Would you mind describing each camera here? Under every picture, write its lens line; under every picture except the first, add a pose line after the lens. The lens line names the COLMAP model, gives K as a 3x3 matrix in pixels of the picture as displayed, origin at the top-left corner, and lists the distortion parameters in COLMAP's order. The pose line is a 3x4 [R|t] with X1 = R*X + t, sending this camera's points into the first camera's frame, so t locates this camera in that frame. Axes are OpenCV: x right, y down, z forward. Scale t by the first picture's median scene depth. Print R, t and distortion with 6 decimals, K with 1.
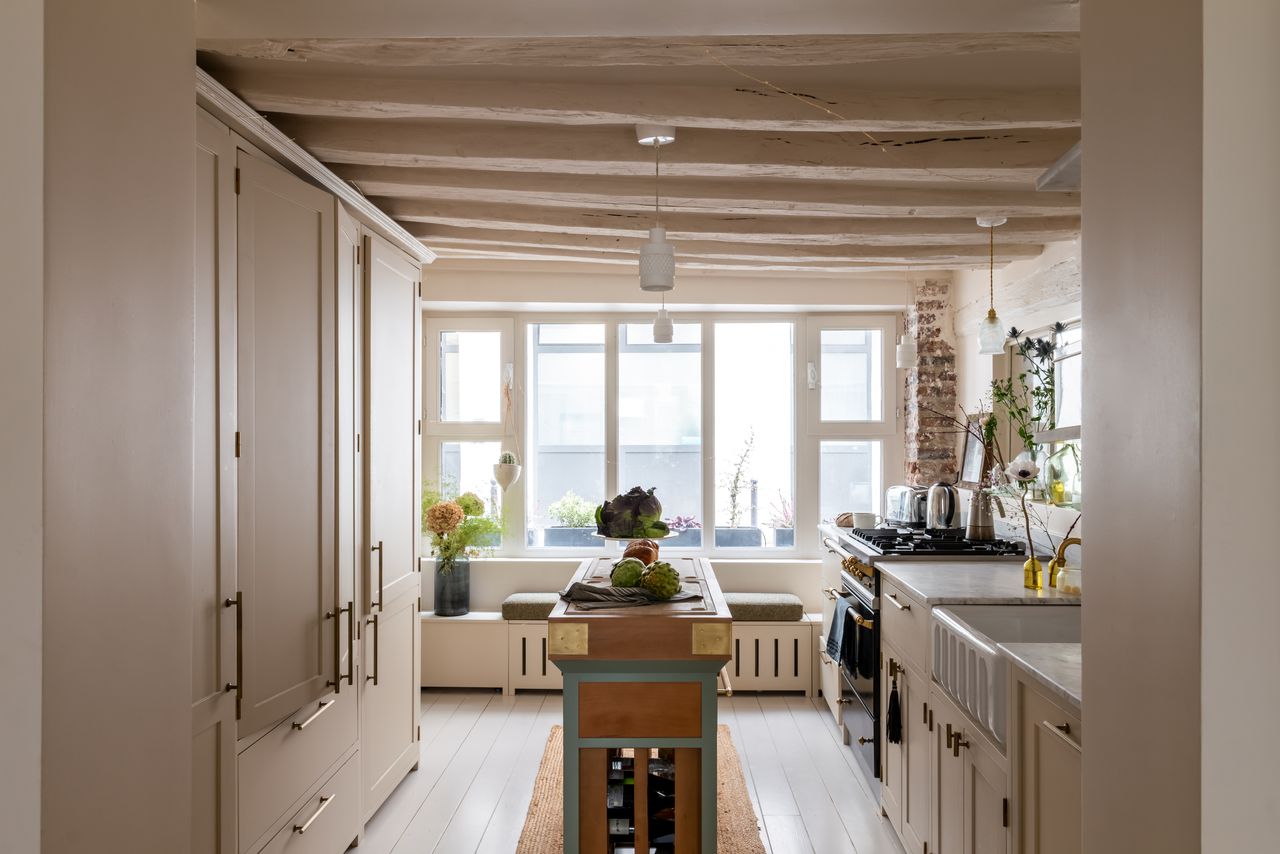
lens RADIAL K [[864.7, 0, 658.5], [0, 864.7, 447.0], [0, 0, 1]] dist [-0.010291, -0.004029]
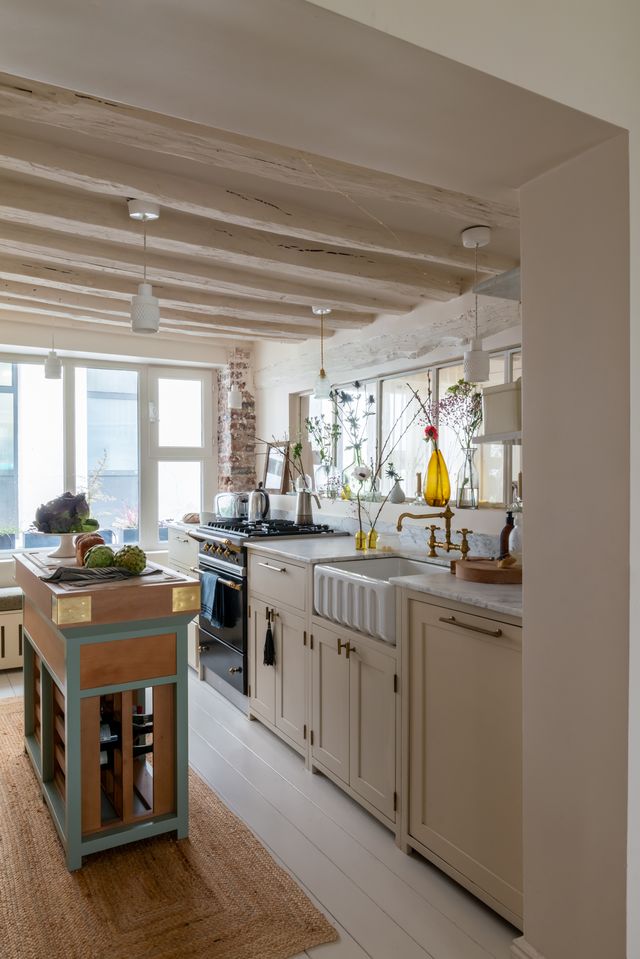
lens RADIAL K [[647.8, 0, 321.8], [0, 647.8, 474.6], [0, 0, 1]] dist [-0.010291, -0.004029]
pose [[0.865330, -0.006074, 0.501166, -0.167973], [0.004783, 0.999981, 0.003861, 0.018407], [-0.501180, -0.000944, 0.865343, 0.021066]]
